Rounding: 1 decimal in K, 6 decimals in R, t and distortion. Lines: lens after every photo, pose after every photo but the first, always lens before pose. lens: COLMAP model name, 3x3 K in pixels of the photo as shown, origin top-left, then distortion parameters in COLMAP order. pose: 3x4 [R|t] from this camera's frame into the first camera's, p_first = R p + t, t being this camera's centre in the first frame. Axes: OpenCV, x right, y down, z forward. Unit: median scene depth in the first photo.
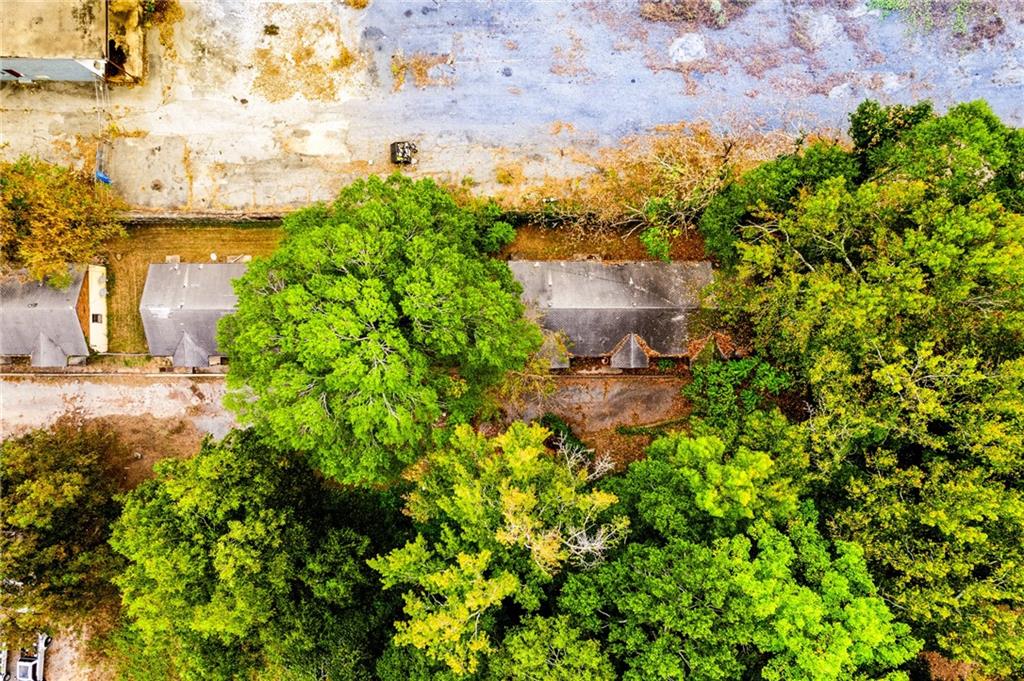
lens RADIAL K [[646.0, 0, 512.0], [0, 646.0, 340.5], [0, 0, 1]] dist [-0.032542, 0.030506]
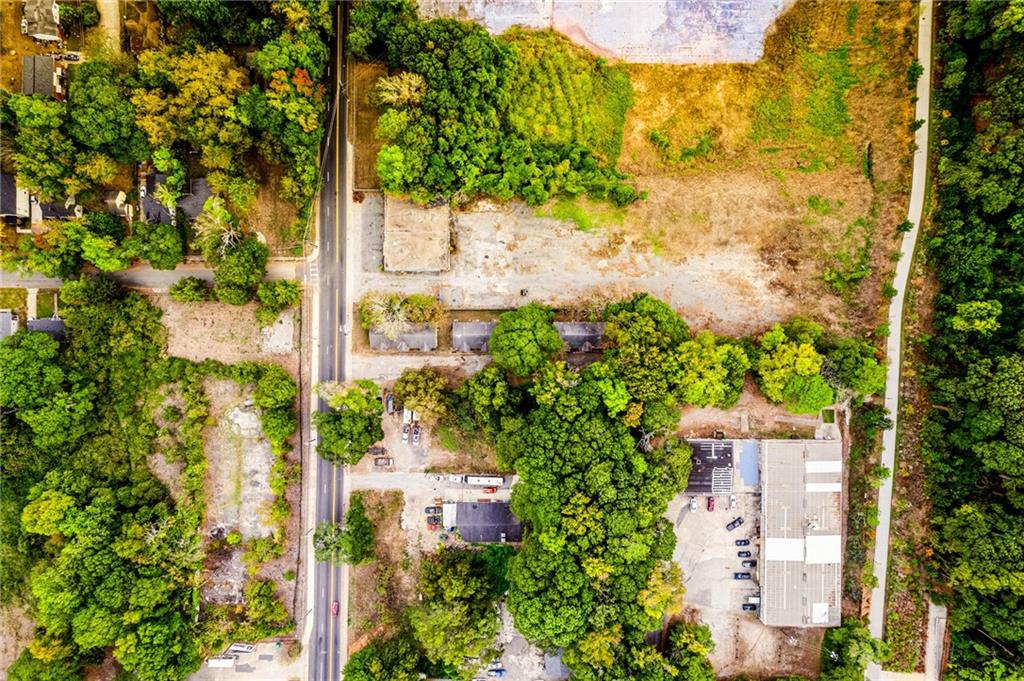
lens RADIAL K [[646.0, 0, 512.0], [0, 646.0, 340.5], [0, 0, 1]] dist [-0.032542, 0.030506]
pose [[0.999995, -0.000757, -0.003087, -0.226632], [0.000734, 0.999972, -0.007473, 0.008196], [0.003092, 0.007471, 0.999967, -2.633837]]
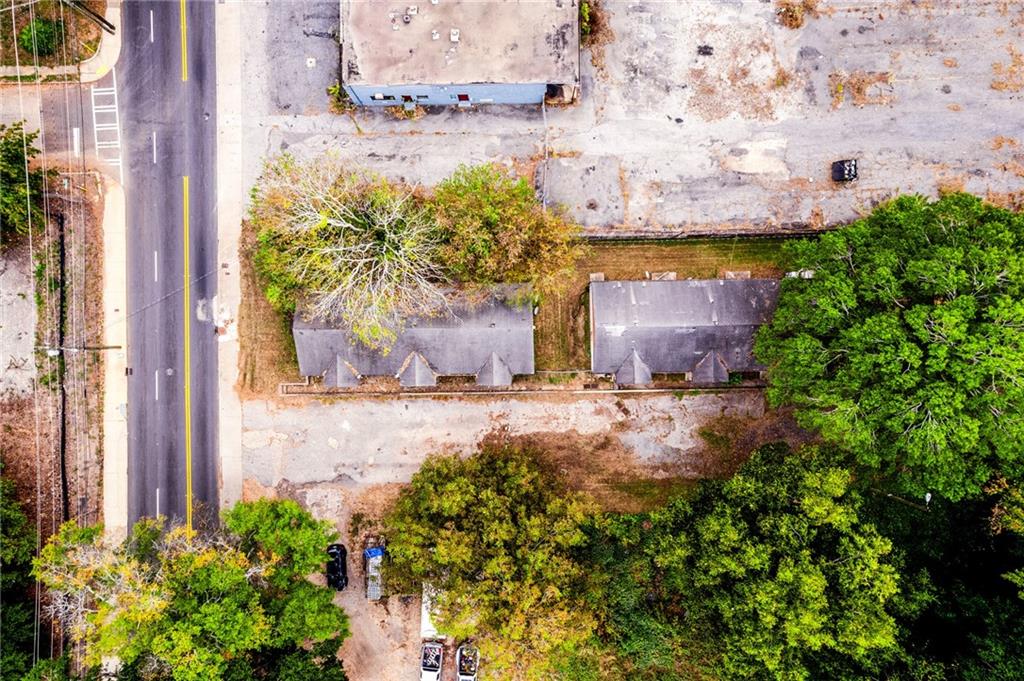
lens RADIAL K [[646.0, 0, 512.0], [0, 646.0, 340.5], [0, 0, 1]] dist [-0.032542, 0.030506]
pose [[0.999854, -0.016254, -0.005361, -0.693970], [0.016245, 0.999866, -0.001797, -0.028237], [0.005390, 0.001710, 0.999984, -0.018656]]
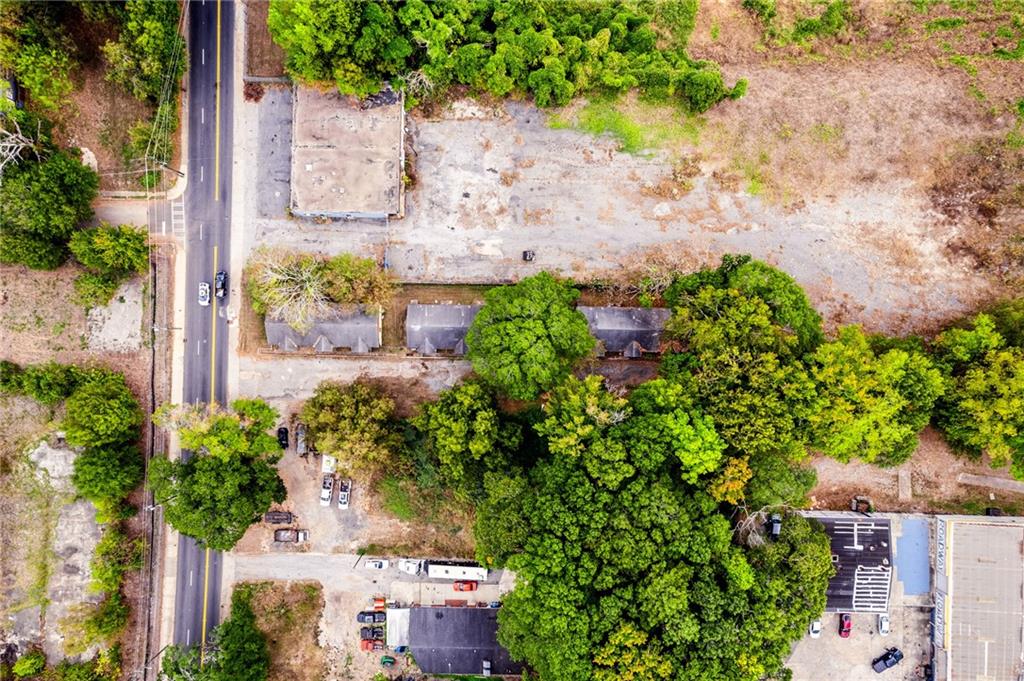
lens RADIAL K [[646.0, 0, 512.0], [0, 646.0, 340.5], [0, 0, 1]] dist [-0.032542, 0.030506]
pose [[0.999878, 0.015553, -0.001445, -0.217022], [-0.015555, 0.999879, -0.000955, -0.004172], [0.001430, 0.000978, 0.999998, -1.149696]]
